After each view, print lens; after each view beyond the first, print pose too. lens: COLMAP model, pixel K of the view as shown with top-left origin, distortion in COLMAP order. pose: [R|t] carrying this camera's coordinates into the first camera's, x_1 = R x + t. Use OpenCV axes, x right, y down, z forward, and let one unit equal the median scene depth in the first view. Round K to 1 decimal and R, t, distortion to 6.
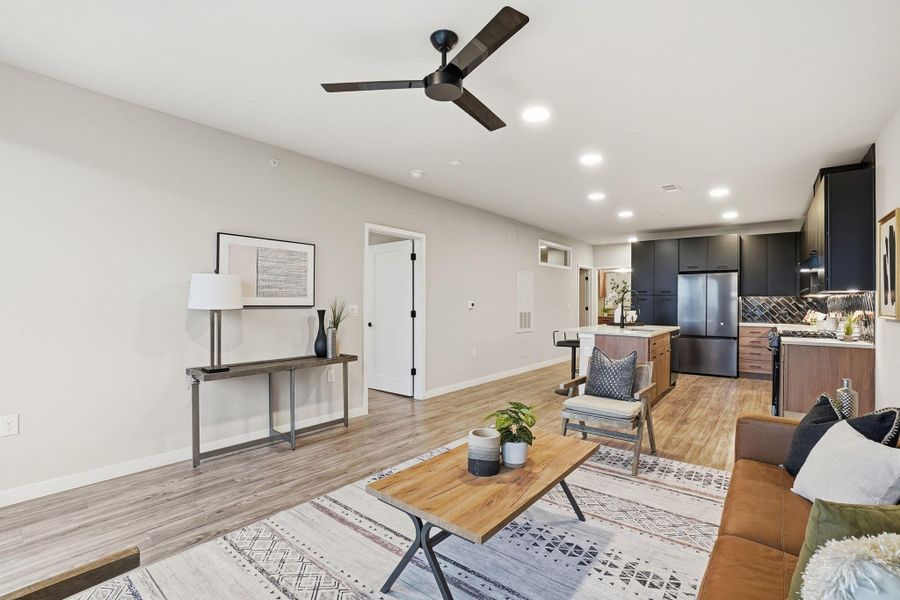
lens RADIAL K [[410.6, 0, 449.2], [0, 410.6, 297.7], [0, 0, 1]] dist [-0.031876, 0.000064]
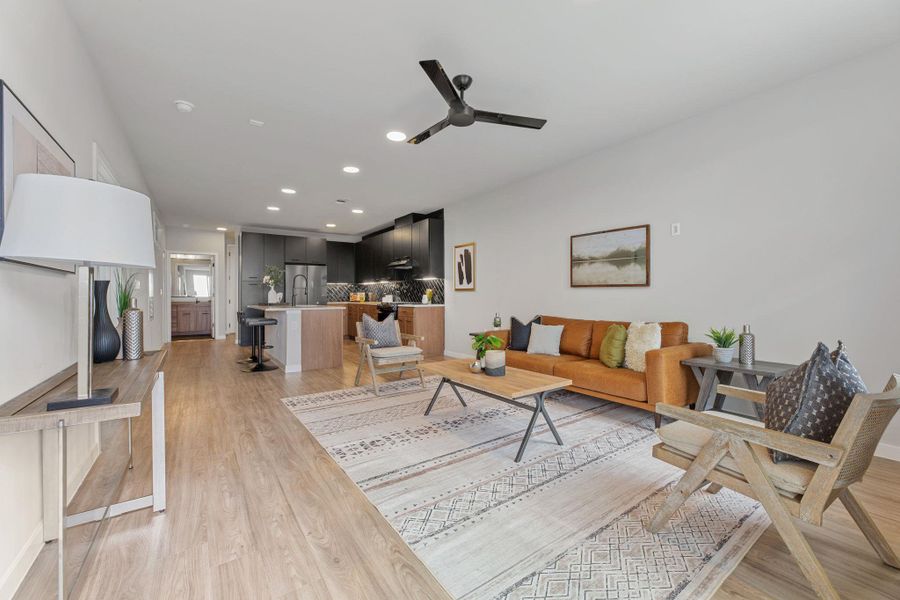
lens RADIAL K [[356.6, 0, 451.1], [0, 356.6, 297.7], [0, 0, 1]] dist [0.001611, 0.000060]
pose [[0.271051, -0.016973, 0.962415, -1.047779], [-0.002656, 0.999828, 0.018380, 0.066021], [-0.962561, -0.007538, 0.270959, 0.617847]]
